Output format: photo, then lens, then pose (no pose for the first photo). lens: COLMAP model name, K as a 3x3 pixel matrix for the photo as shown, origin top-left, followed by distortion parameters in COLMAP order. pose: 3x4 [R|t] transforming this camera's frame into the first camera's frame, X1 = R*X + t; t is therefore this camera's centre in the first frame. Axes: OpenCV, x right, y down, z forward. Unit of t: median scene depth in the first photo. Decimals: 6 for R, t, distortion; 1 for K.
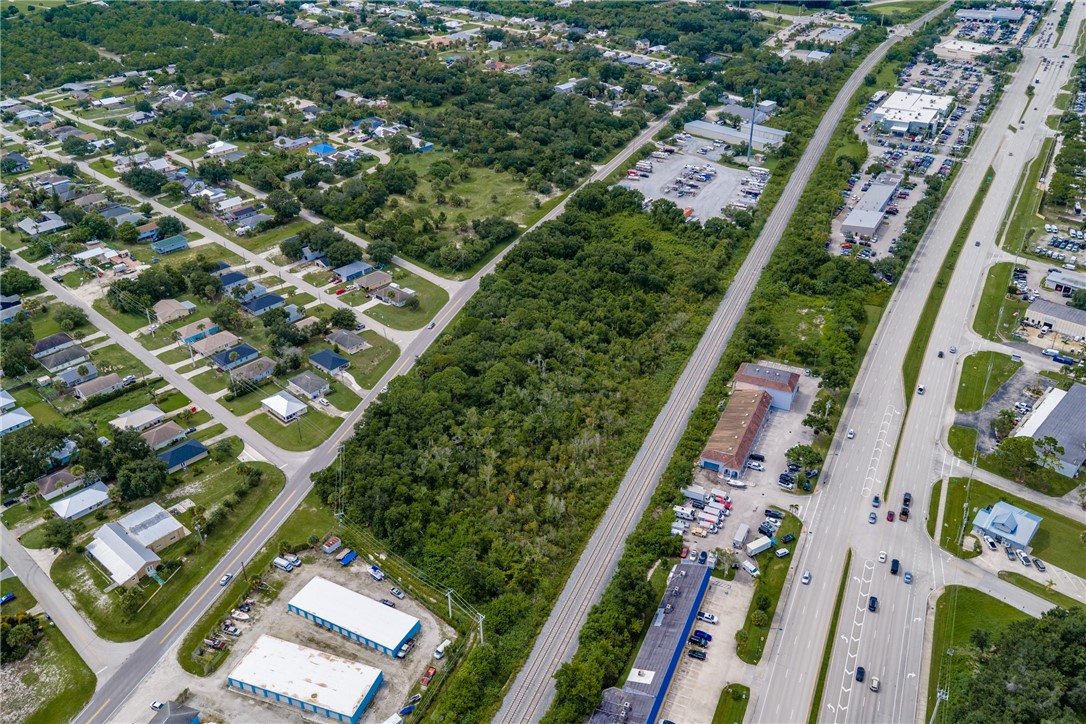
lens RADIAL K [[893.1, 0, 543.0], [0, 893.1, 362.0], [0, 0, 1]] dist [0.015499, -0.009974]
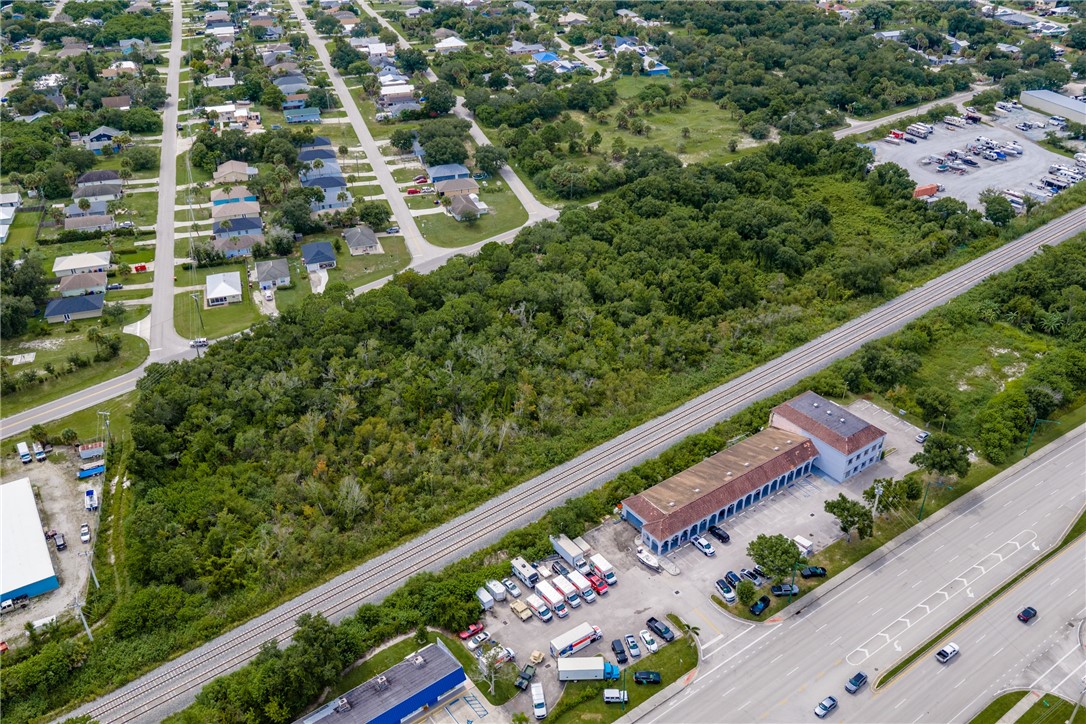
lens RADIAL K [[894.8, 0, 563.5], [0, 894.8, 363.2], [0, 0, 1]] dist [-0.000916, -0.007575]
pose [[0.876462, 0.254533, -0.408690, 0.305693], [-0.250833, 0.965935, 0.063658, -0.013553], [0.410971, 0.046719, 0.910451, 0.338675]]
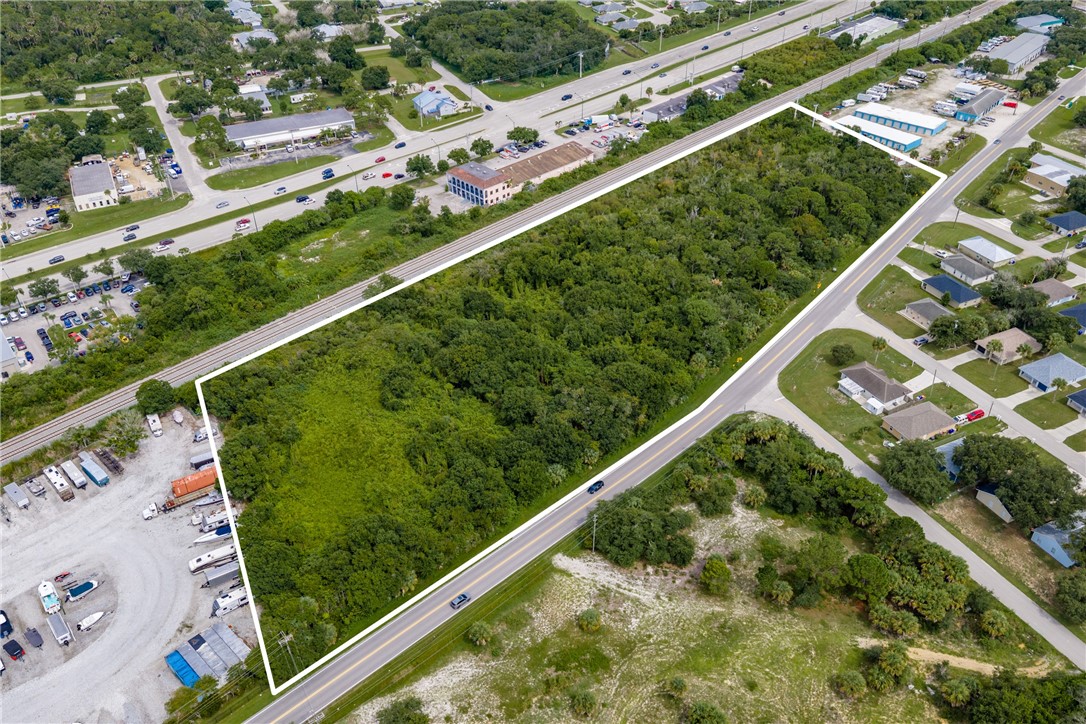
lens RADIAL K [[893.1, 0, 543.0], [0, 893.1, 362.0], [0, 0, 1]] dist [0.015499, -0.009974]
pose [[-0.930150, -0.205611, 0.304211, -0.152597], [0.202335, 0.404343, 0.891946, -0.713011], [-0.306400, 0.891196, -0.334497, 1.371712]]
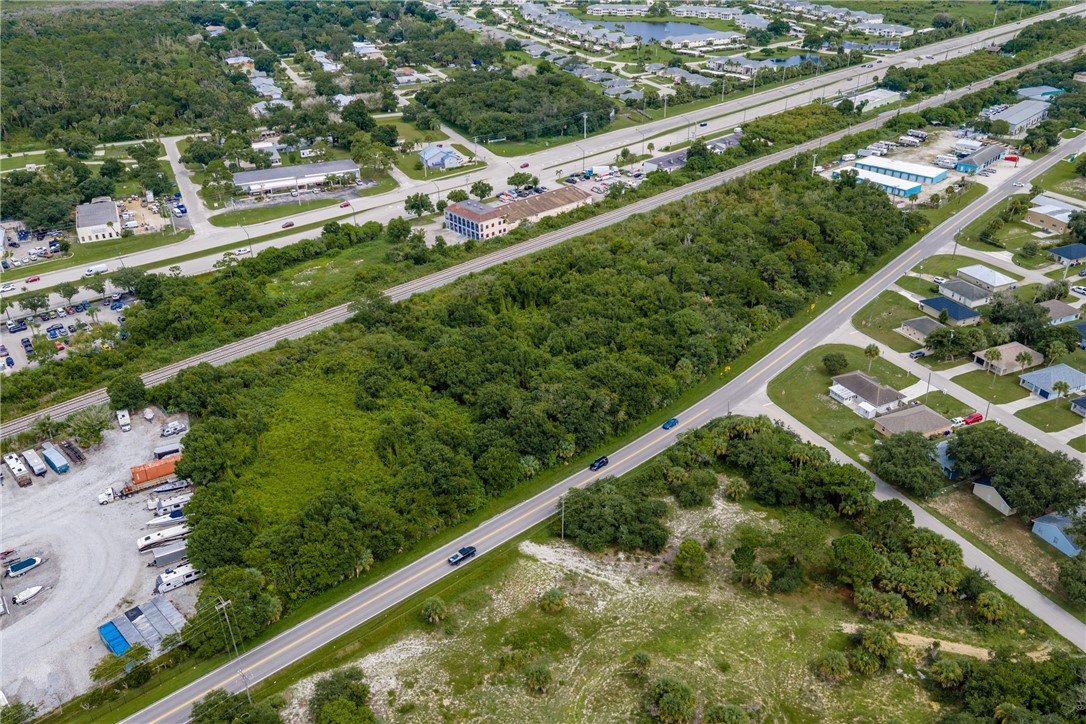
lens RADIAL K [[893.1, 0, 543.0], [0, 893.1, 362.0], [0, 0, 1]] dist [0.015499, -0.009974]
pose [[-0.918854, -0.175505, 0.353419, -0.191083], [0.221994, 0.510549, 0.830697, -0.658193], [-0.326229, 0.841747, -0.430159, 1.420305]]
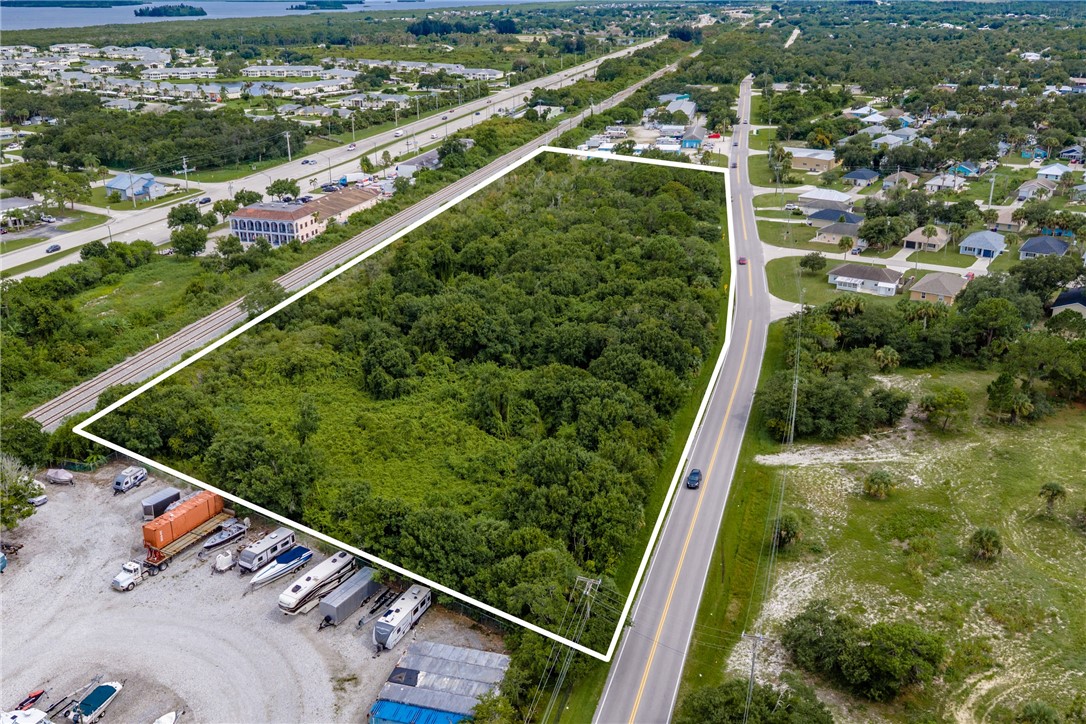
lens RADIAL K [[952.2, 0, 543.0], [0, 952.2, 362.0], [0, 0, 1]] dist [0.004735, -0.005881]
pose [[-0.990327, 0.056894, -0.126556, 0.116657], [-0.067939, 0.596447, 0.799772, -0.547441], [0.120986, 0.800634, -0.586812, 1.492715]]
